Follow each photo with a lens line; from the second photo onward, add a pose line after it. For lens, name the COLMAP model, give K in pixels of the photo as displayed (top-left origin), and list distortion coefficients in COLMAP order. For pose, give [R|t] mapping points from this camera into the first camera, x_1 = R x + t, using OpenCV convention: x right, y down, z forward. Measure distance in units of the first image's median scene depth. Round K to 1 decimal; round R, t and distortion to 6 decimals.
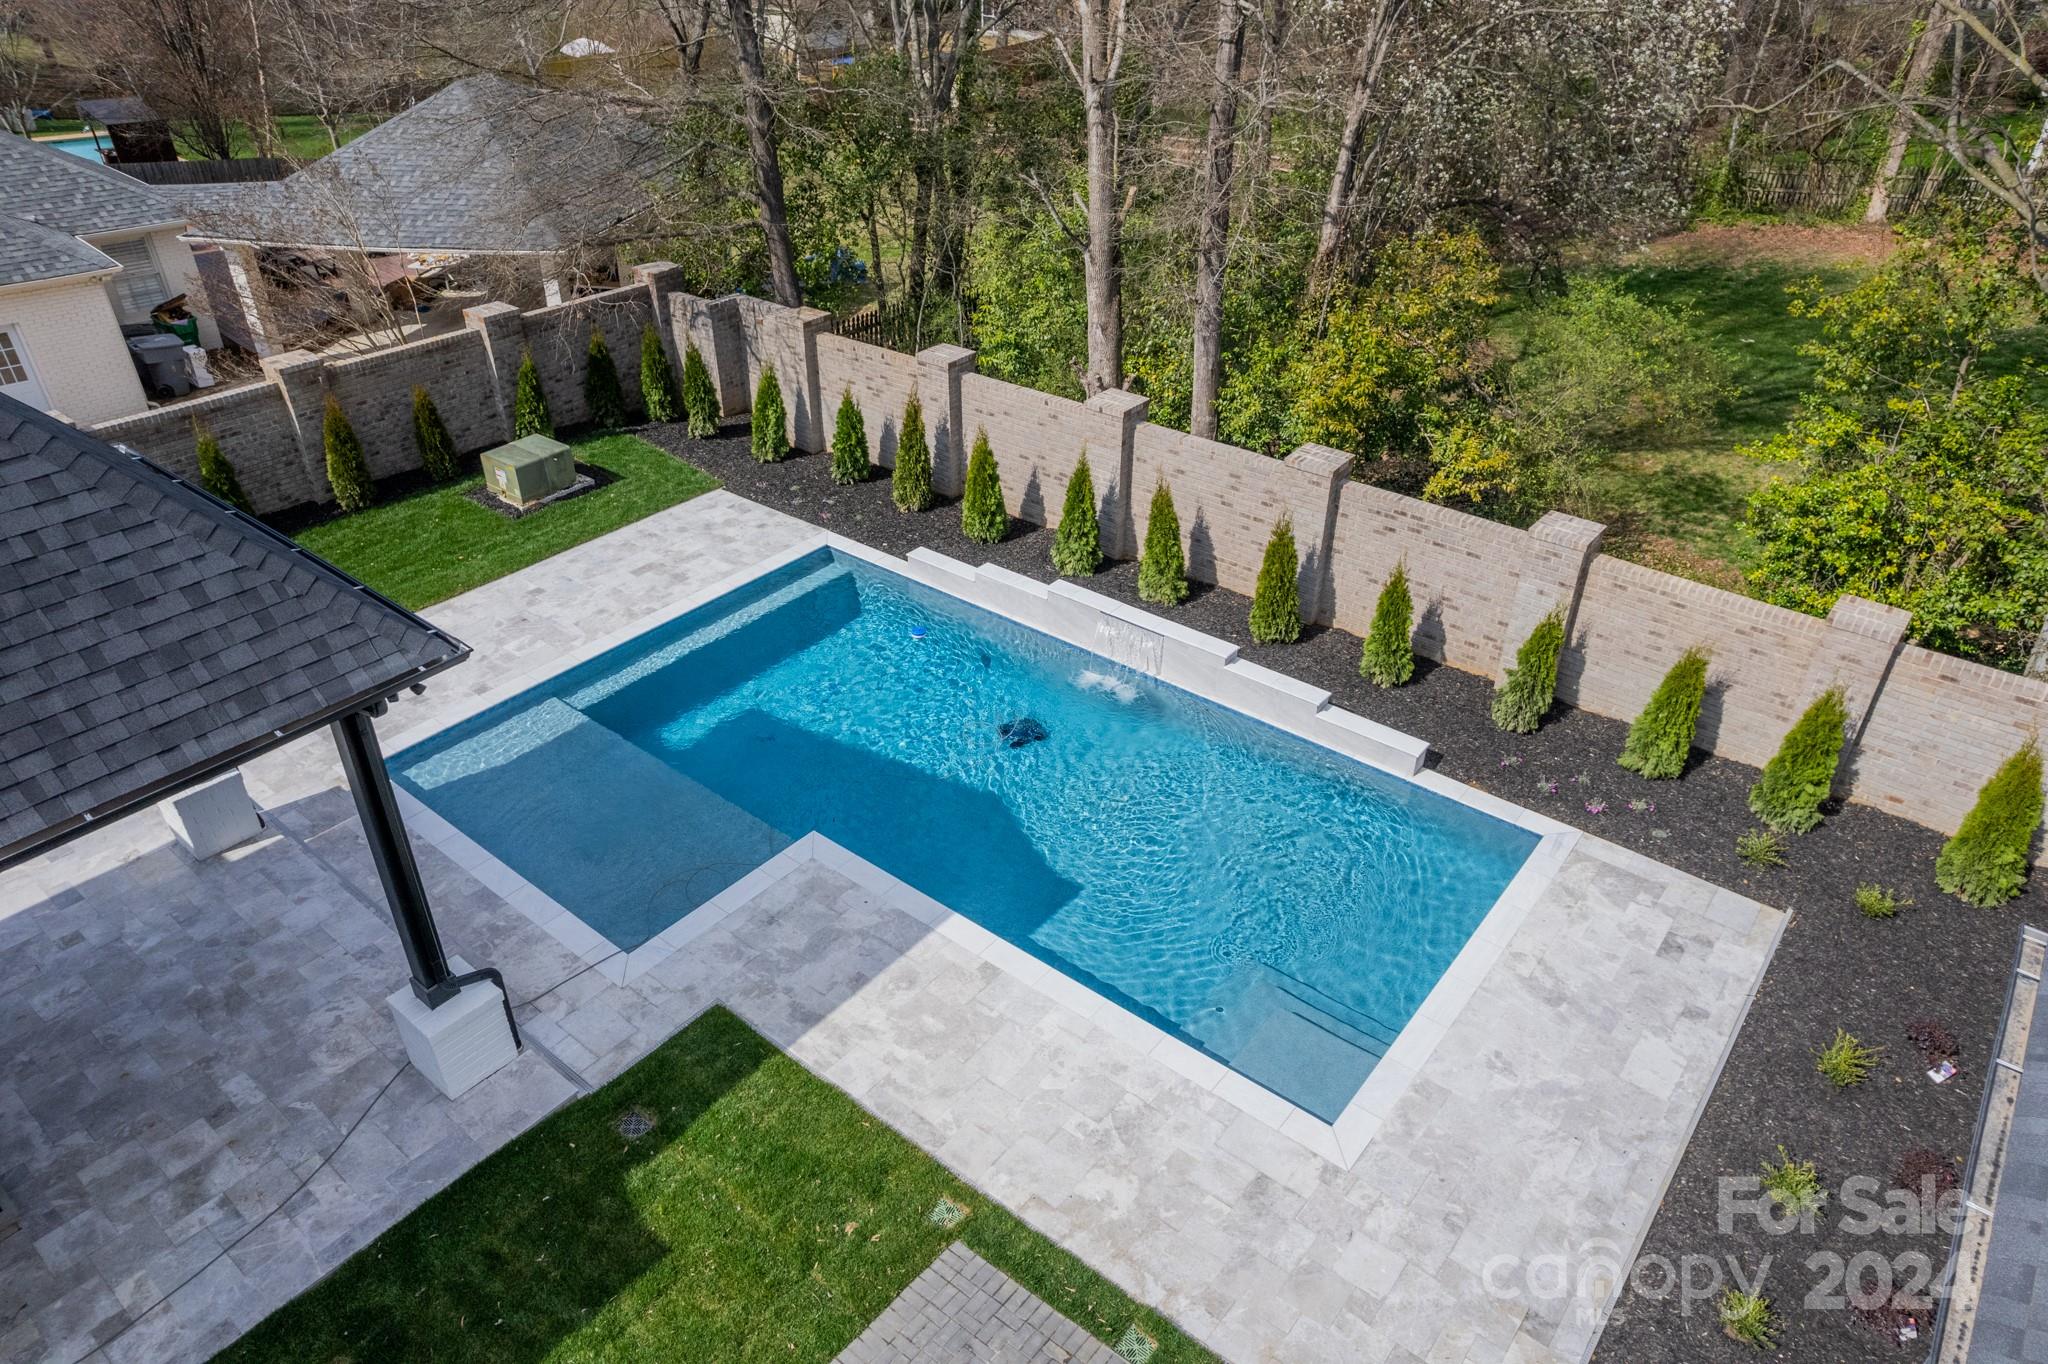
lens RADIAL K [[1307.8, 0, 1018.2], [0, 1307.8, 692.8], [0, 0, 1]] dist [-0.088652, 0.083000]
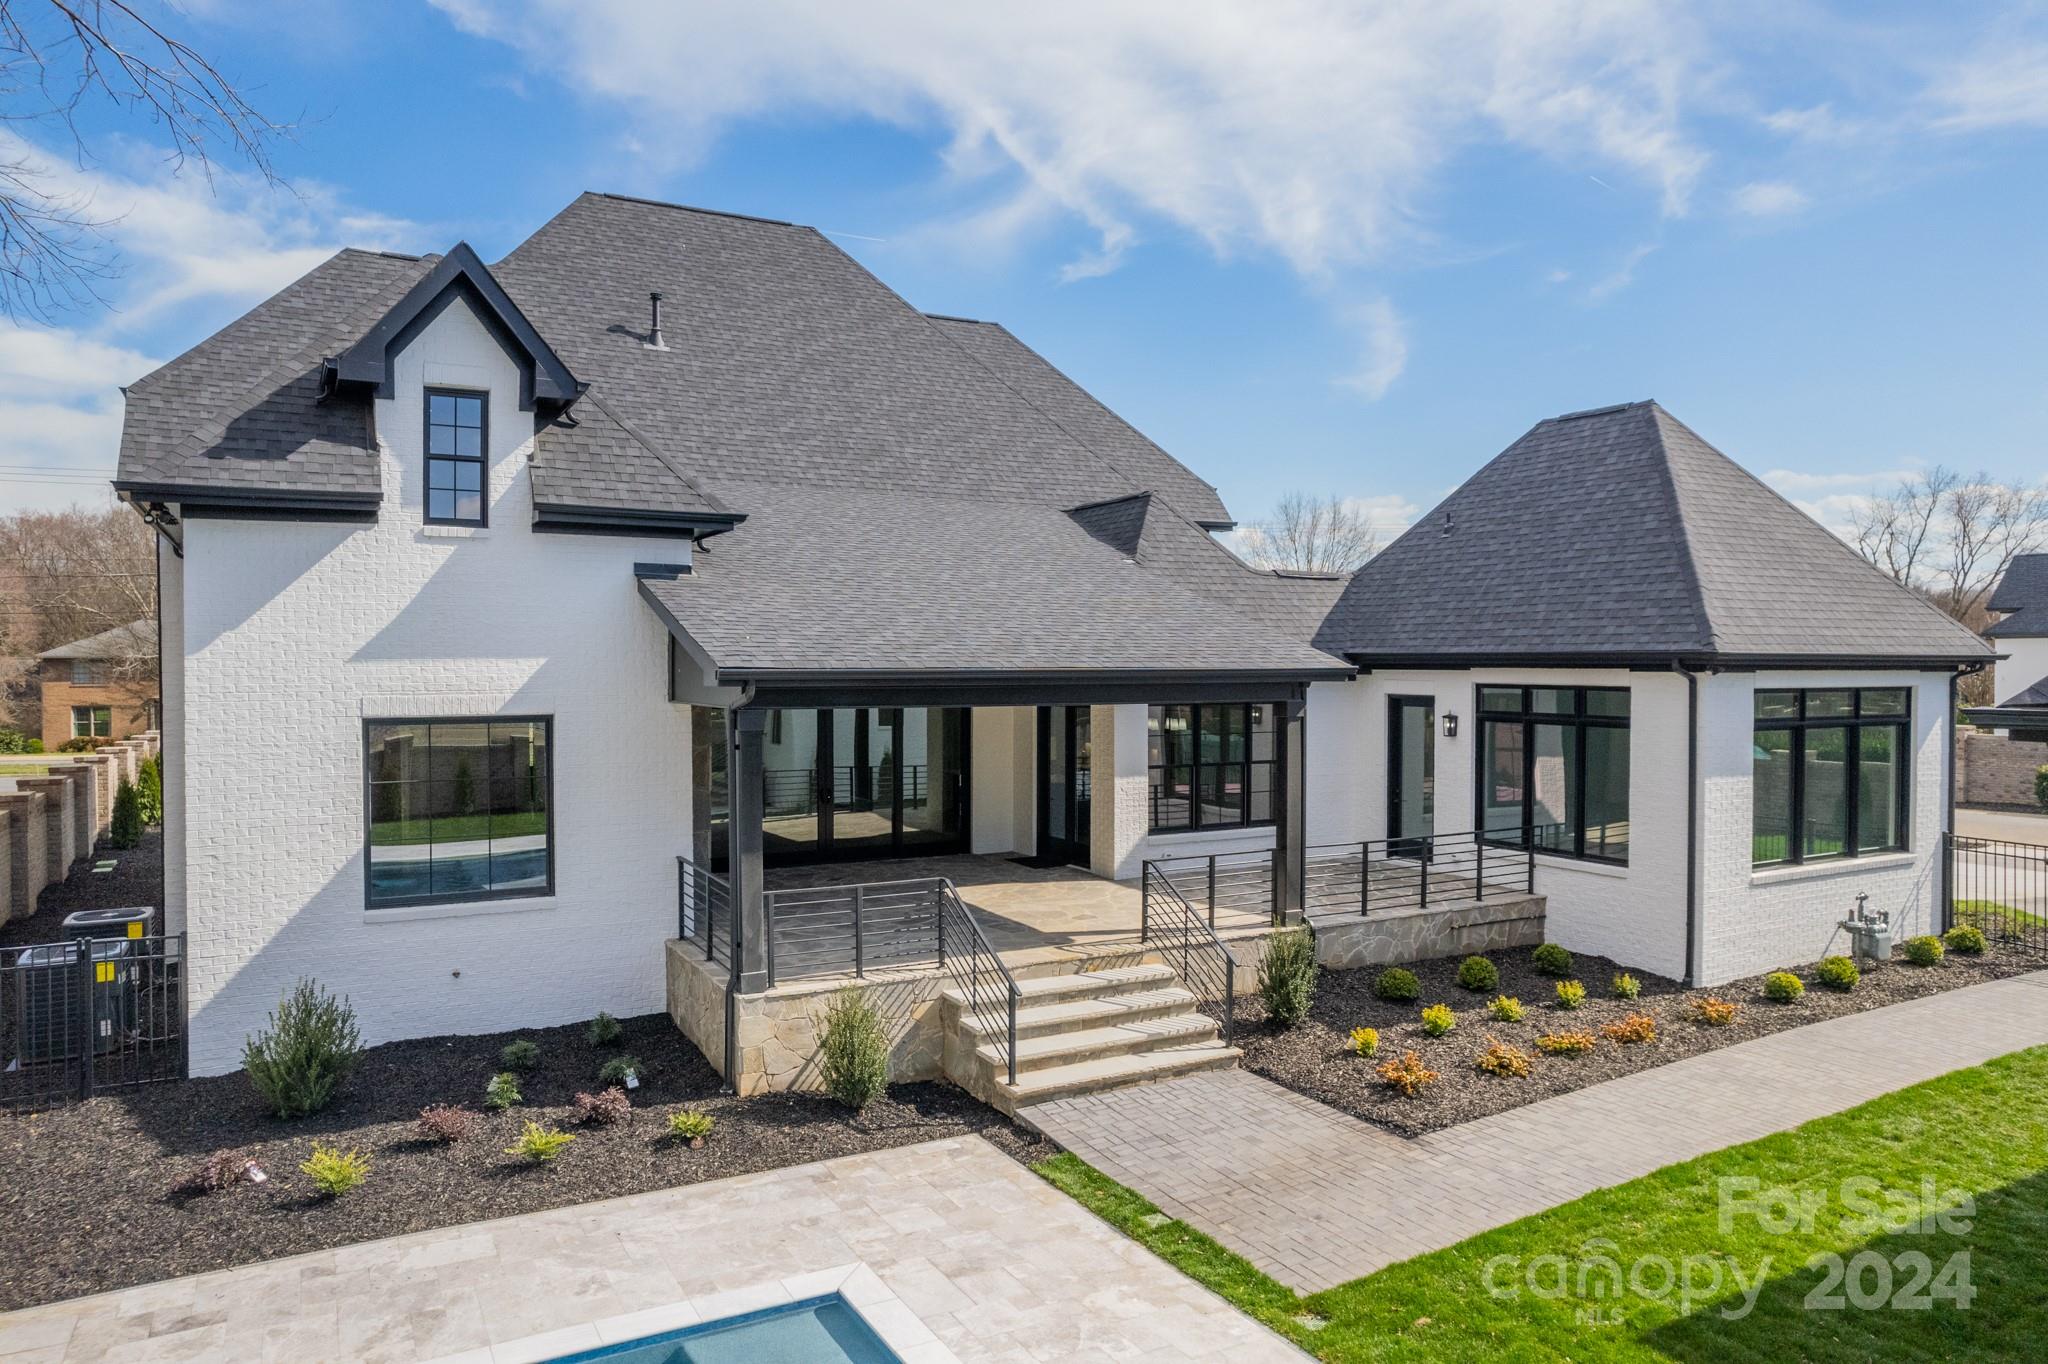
lens RADIAL K [[1320.7, 0, 1027.3], [0, 1320.7, 687.5], [0, 0, 1]] dist [-0.098882, 0.097456]
pose [[-0.927940, -0.012523, 0.372519, -0.148926], [0.198093, 0.830032, 0.521350, -0.331059], [-0.315732, 0.557575, -0.767739, 1.124627]]
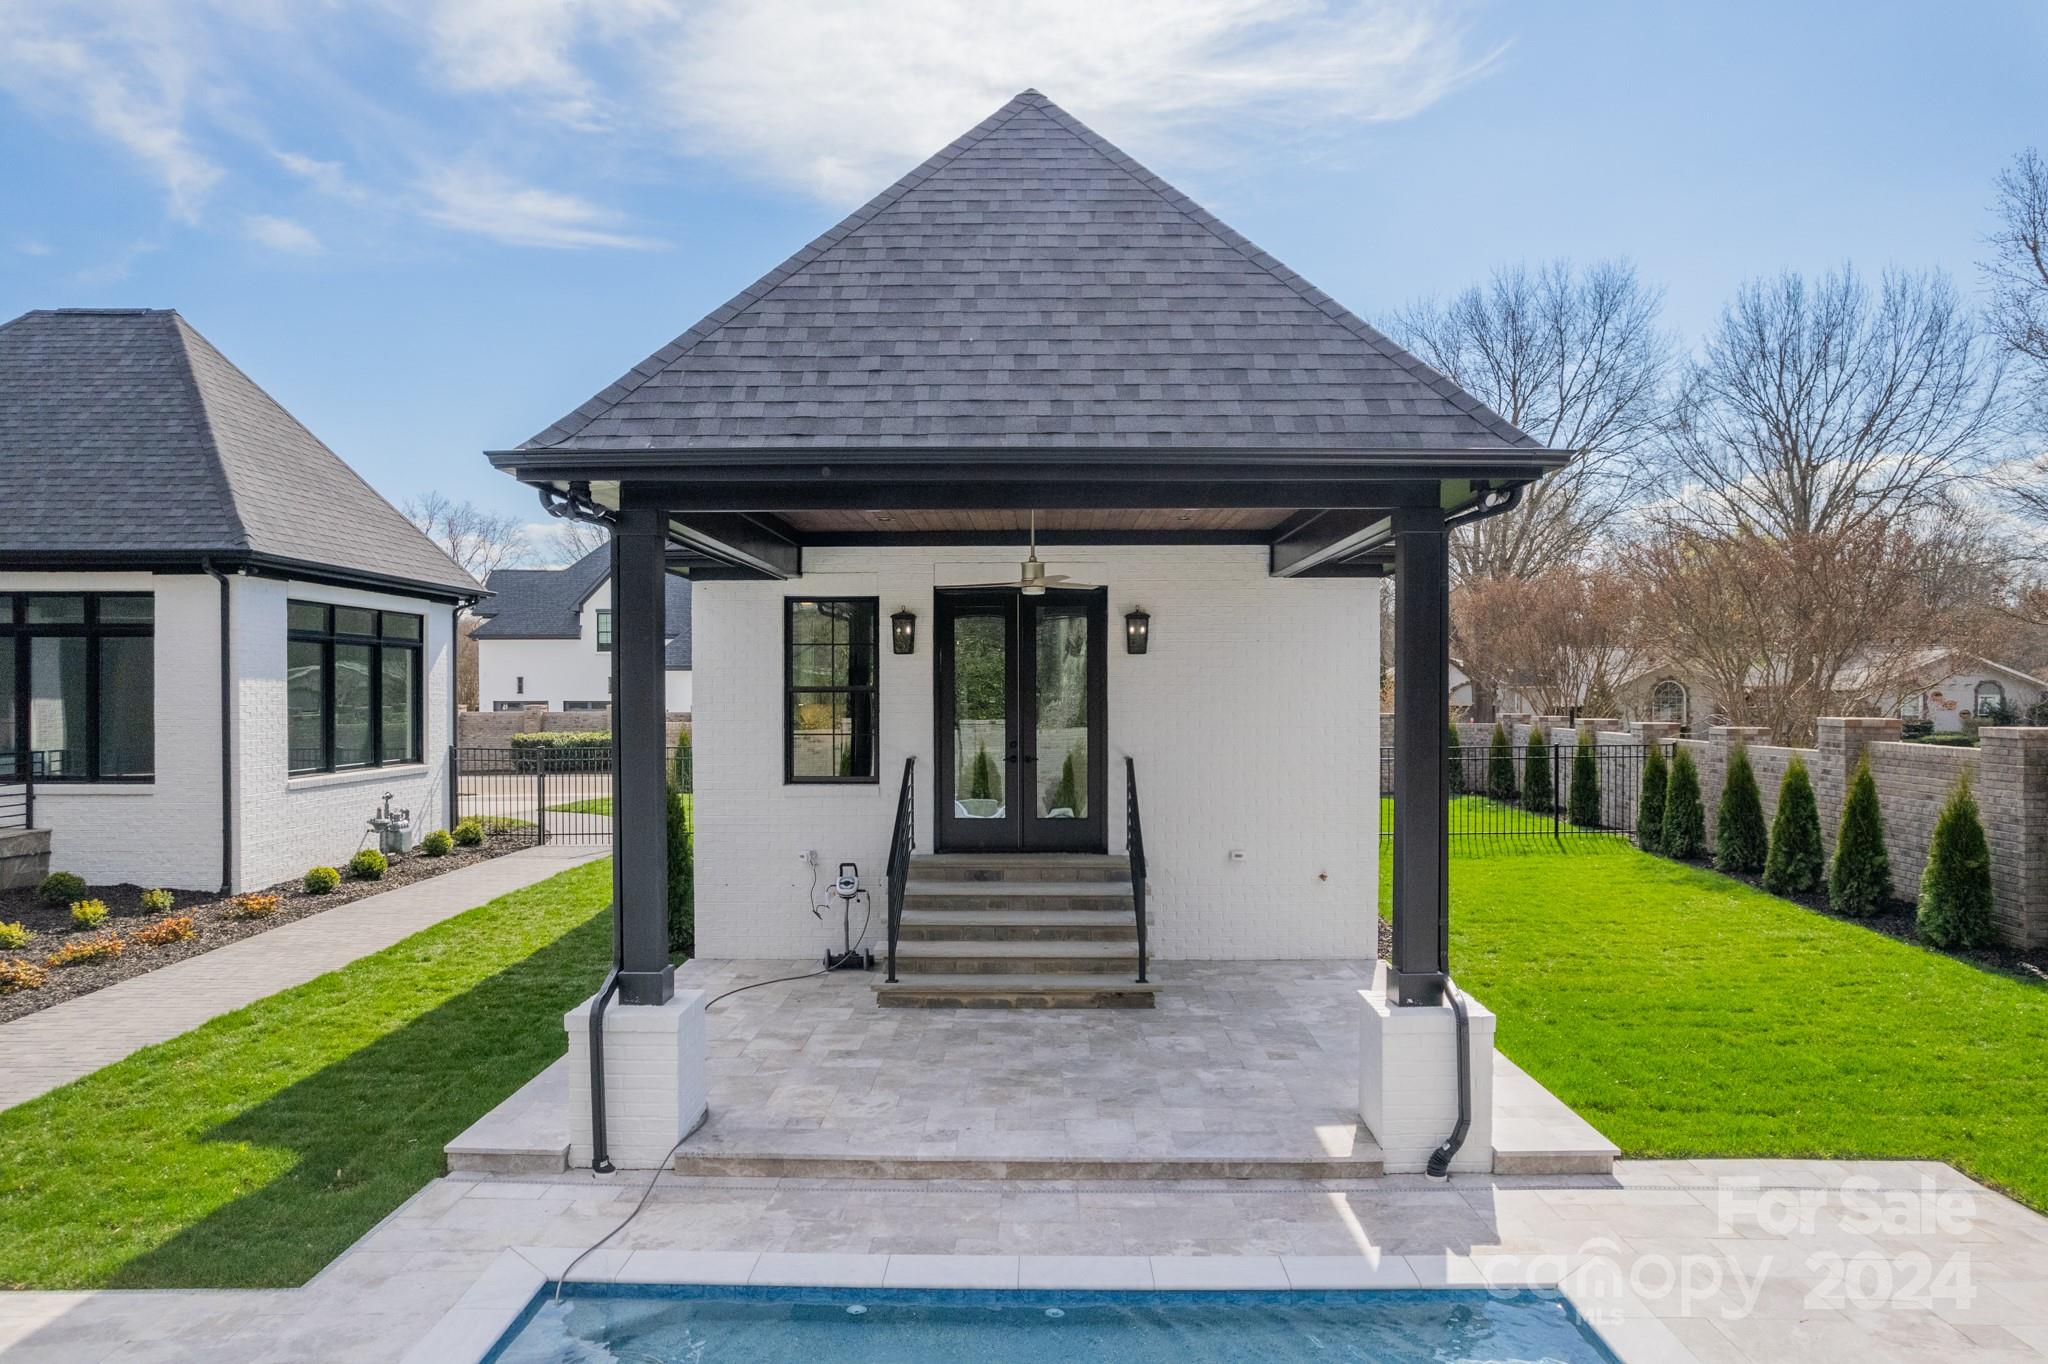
lens RADIAL K [[1307.8, 0, 1018.2], [0, 1307.8, 692.8], [0, 0, 1]] dist [-0.088652, 0.083000]
pose [[-0.789959, -0.001880, -0.613157, -0.130149], [-0.335728, 0.838104, 0.429964, -0.246183], [0.513081, 0.545507, -0.662699, 1.206620]]
